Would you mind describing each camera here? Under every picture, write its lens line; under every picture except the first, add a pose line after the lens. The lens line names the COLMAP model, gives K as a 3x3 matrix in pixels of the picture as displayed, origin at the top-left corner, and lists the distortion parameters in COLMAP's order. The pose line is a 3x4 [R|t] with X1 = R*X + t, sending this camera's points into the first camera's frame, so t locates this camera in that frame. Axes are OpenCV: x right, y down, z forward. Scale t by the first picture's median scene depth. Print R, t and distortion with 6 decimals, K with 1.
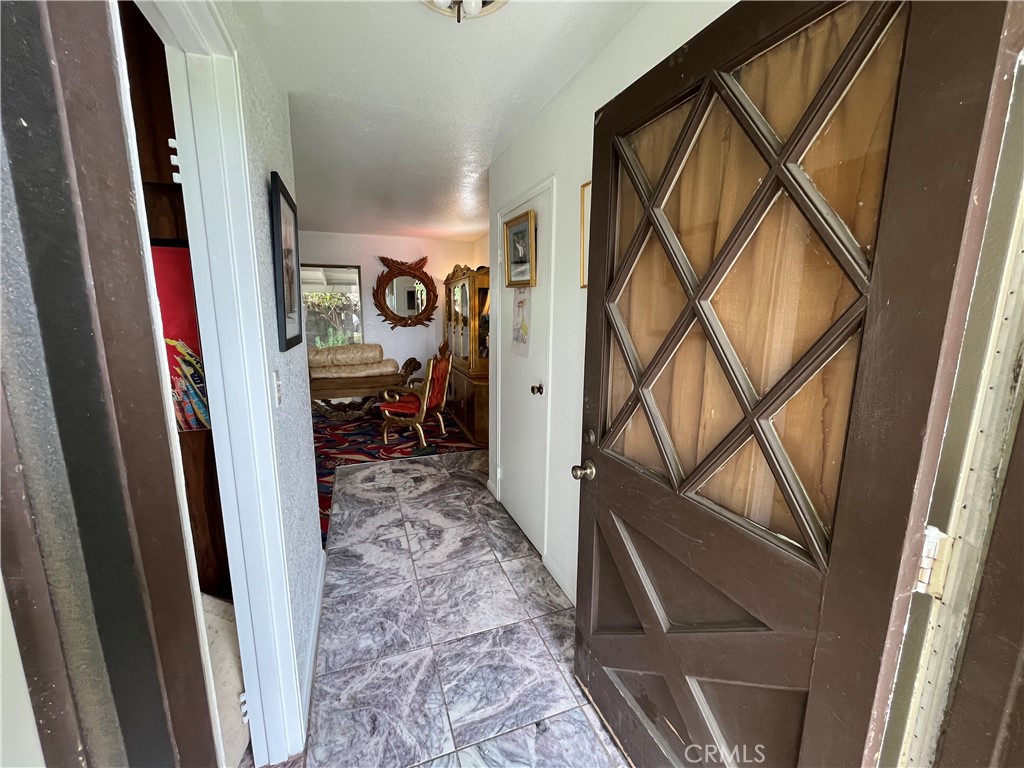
lens RADIAL K [[415.4, 0, 522.5], [0, 415.4, 386.8], [0, 0, 1]] dist [-0.002429, 0.000268]
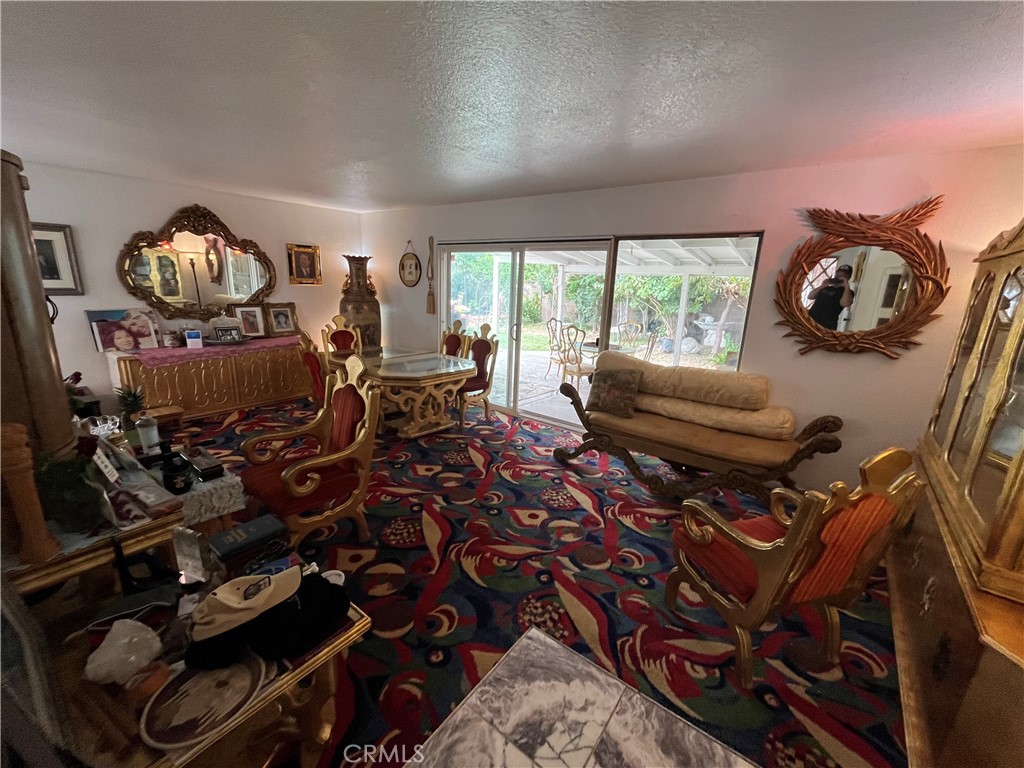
lens RADIAL K [[415.4, 0, 507.8], [0, 415.4, 365.4], [0, 0, 1]] dist [-0.002429, 0.000268]
pose [[0.491352, 0.194581, -0.848947, -0.059293], [-0.189803, 0.975220, 0.113670, -0.116567], [0.850028, 0.105281, 0.516108, 0.447570]]
